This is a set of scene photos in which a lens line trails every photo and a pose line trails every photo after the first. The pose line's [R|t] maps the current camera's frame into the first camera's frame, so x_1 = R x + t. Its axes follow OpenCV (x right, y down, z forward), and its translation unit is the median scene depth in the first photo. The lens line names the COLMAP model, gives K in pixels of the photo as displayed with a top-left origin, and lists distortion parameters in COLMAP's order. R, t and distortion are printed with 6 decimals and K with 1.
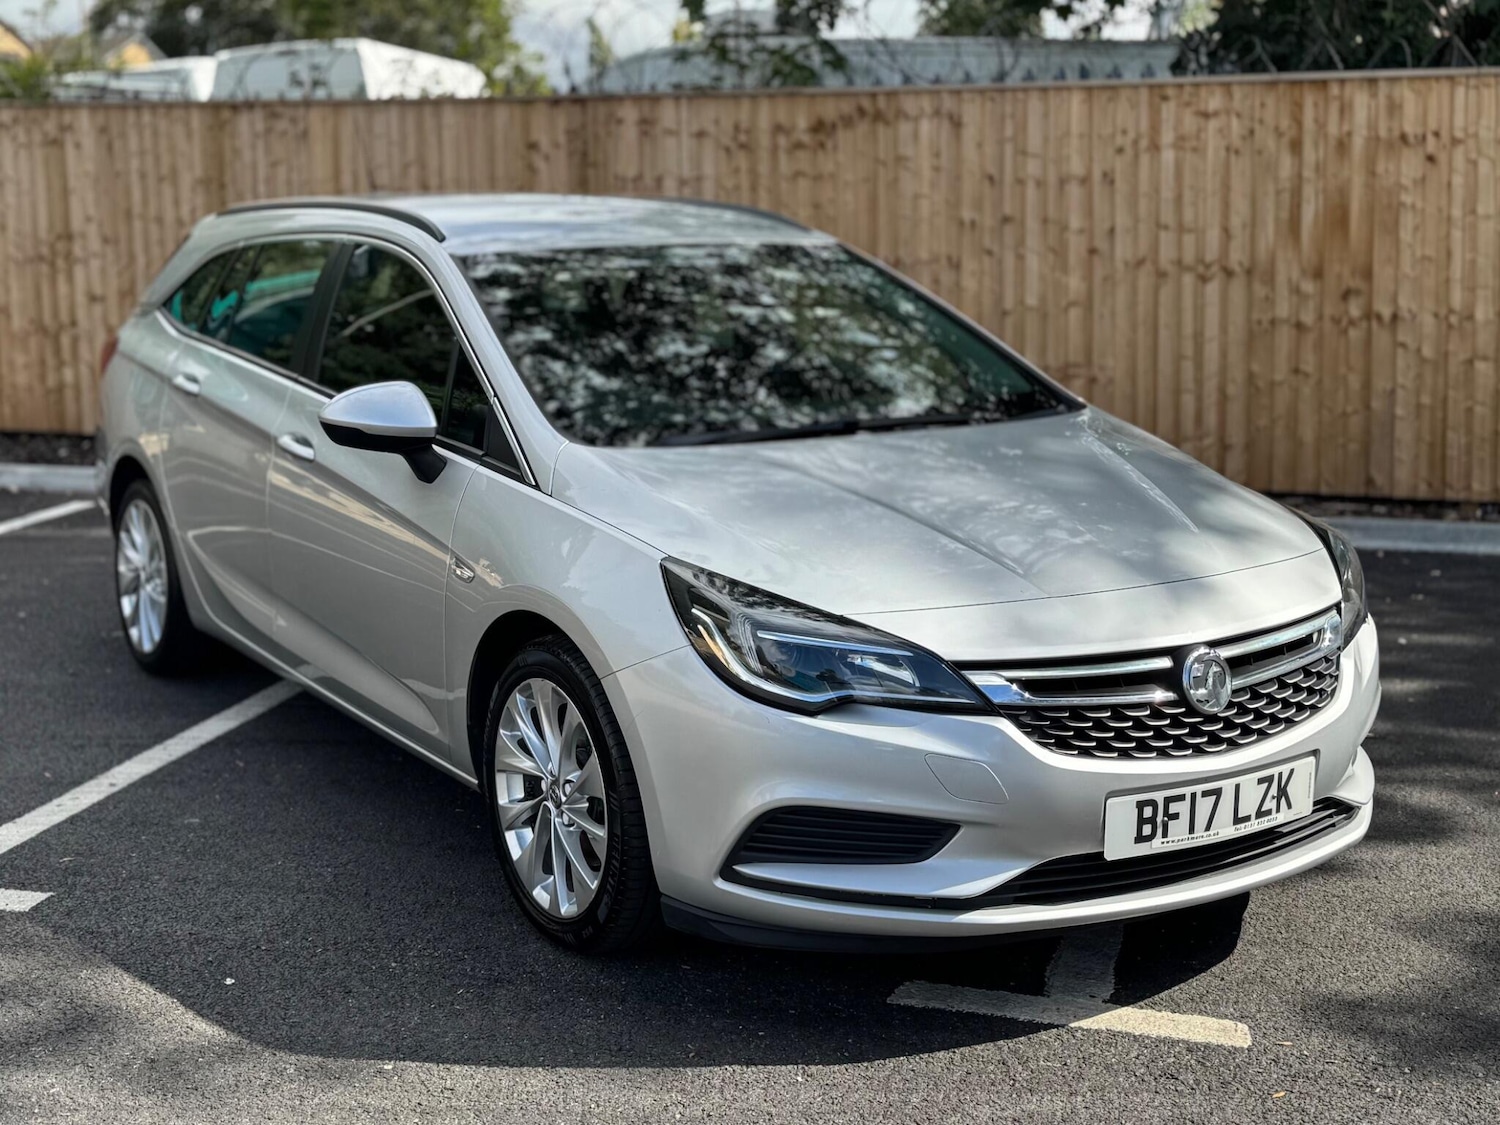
lens RADIAL K [[1913.2, 0, 719.1], [0, 1913.2, 514.1], [0, 0, 1]] dist [0.087906, 0.000000]
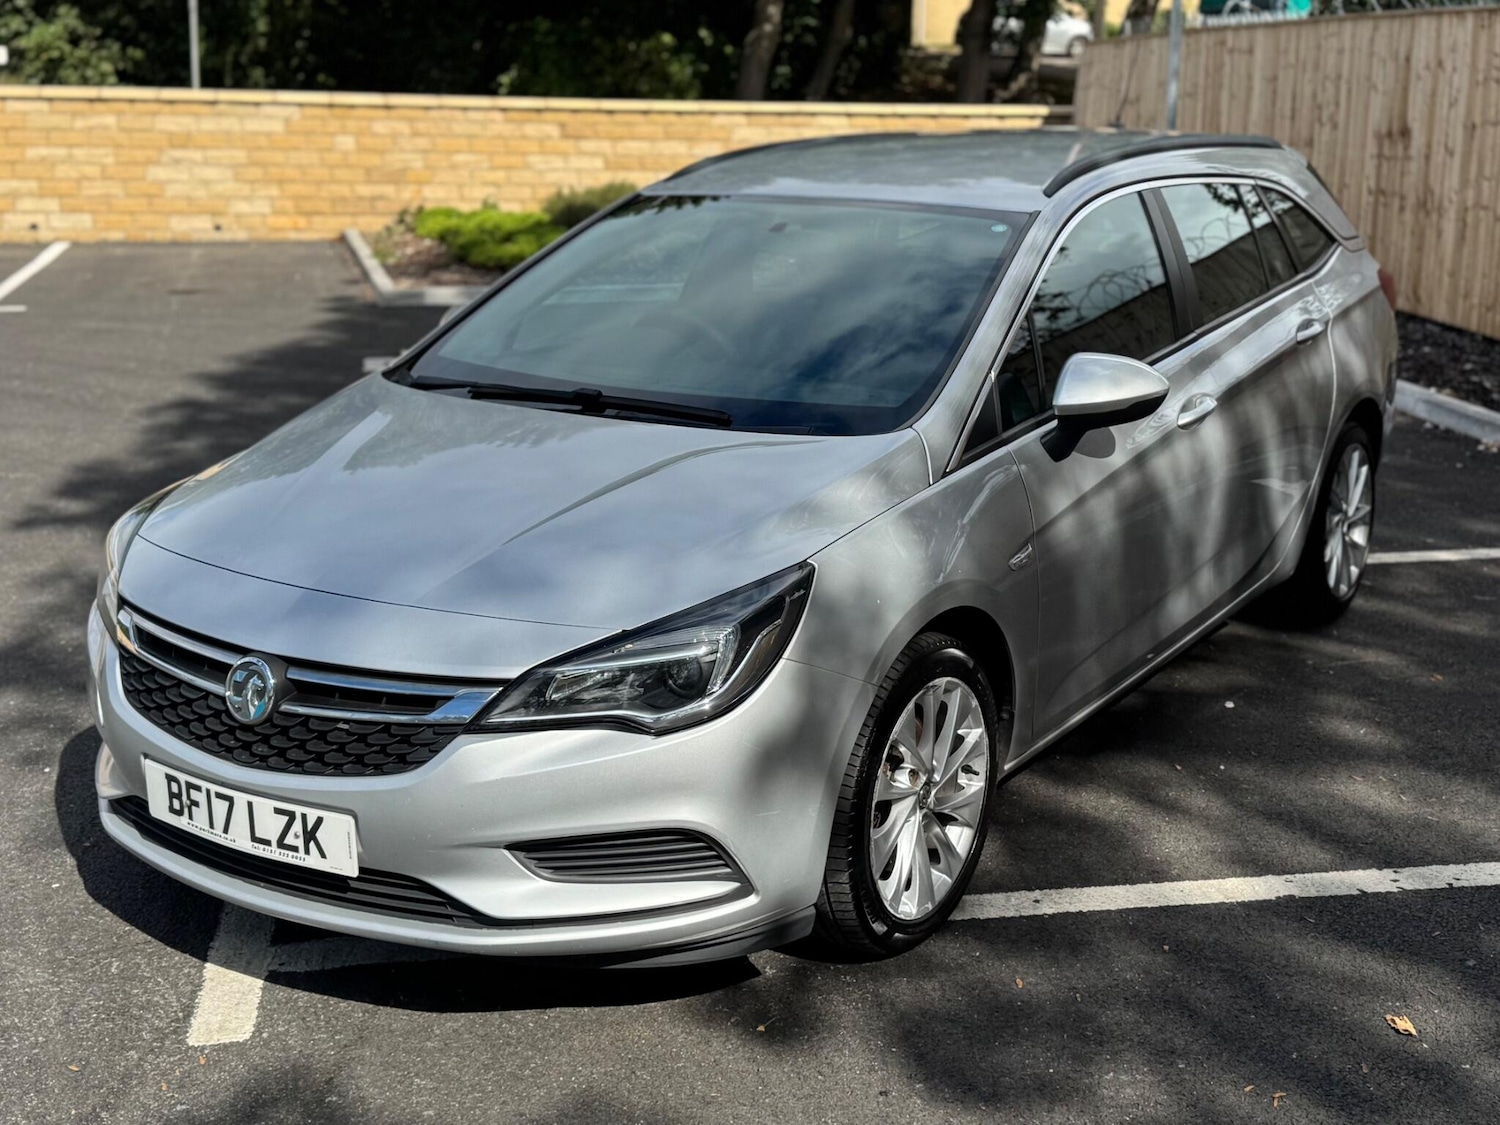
lens RADIAL K [[1913.2, 0, 757.4], [0, 1913.2, 555.7], [0, 0, 1]] dist [0.087906, 0.000000]
pose [[0.417588, 0.227780, -0.879623, 1.171855], [-0.140846, 0.972595, 0.184991, -0.192940], [0.897654, 0.046641, 0.438226, 0.771742]]
